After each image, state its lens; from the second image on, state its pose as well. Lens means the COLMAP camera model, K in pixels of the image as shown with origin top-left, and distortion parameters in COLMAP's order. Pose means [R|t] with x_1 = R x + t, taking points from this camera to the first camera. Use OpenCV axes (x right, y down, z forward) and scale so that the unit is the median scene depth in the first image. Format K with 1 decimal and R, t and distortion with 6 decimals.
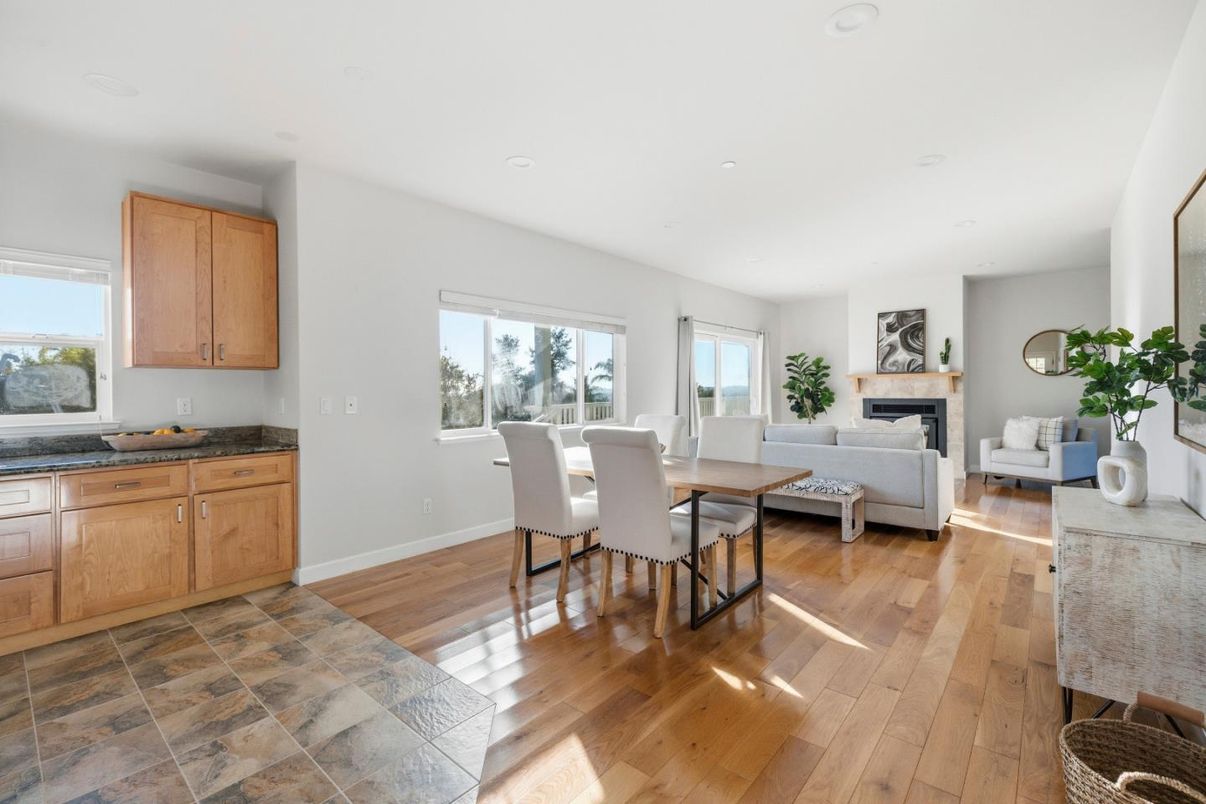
lens RADIAL K [[523.3, 0, 601.2], [0, 523.3, 392.3], [0, 0, 1]] dist [0.002102, -0.000415]
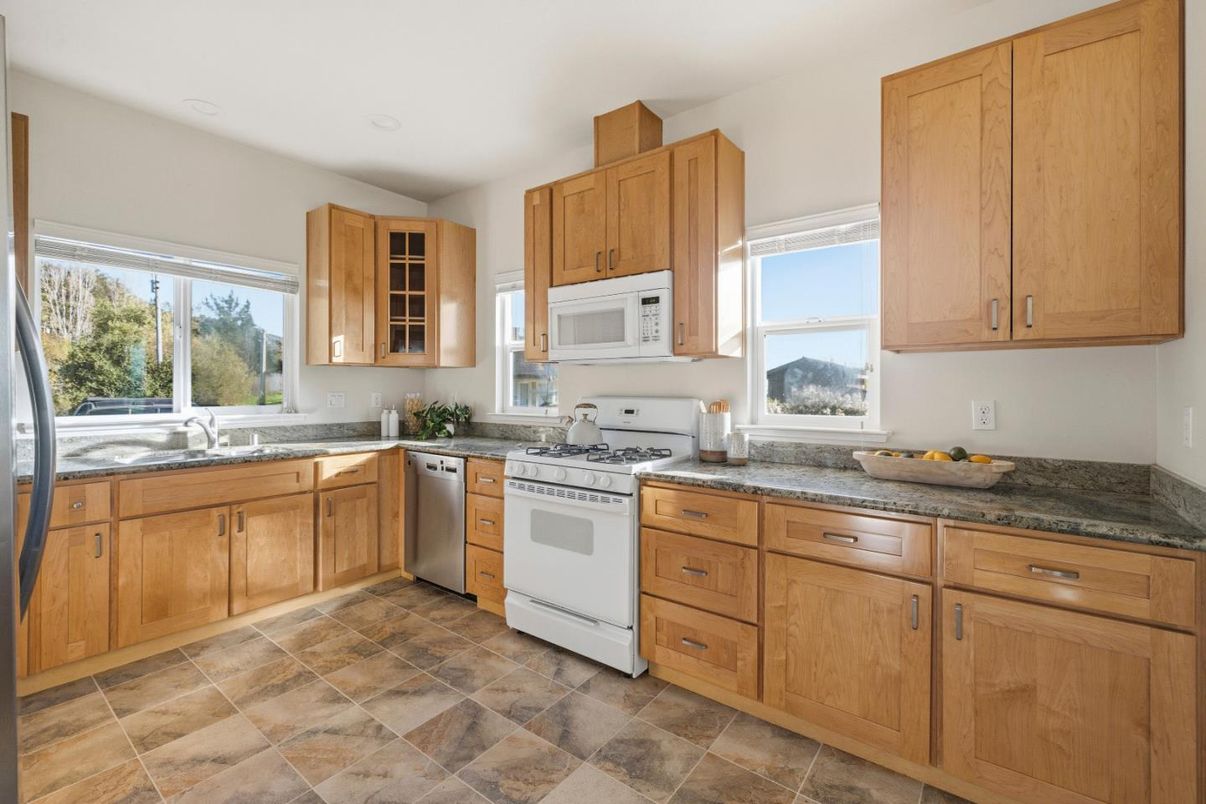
lens RADIAL K [[523.3, 0, 583.4], [0, 523.3, 385.6], [0, 0, 1]] dist [0.002102, -0.000415]
pose [[0.032243, 0.003334, -0.999474, -0.250274], [-0.011175, 0.999933, 0.002975, -0.002920], [0.999418, 0.011073, 0.032278, 0.586412]]
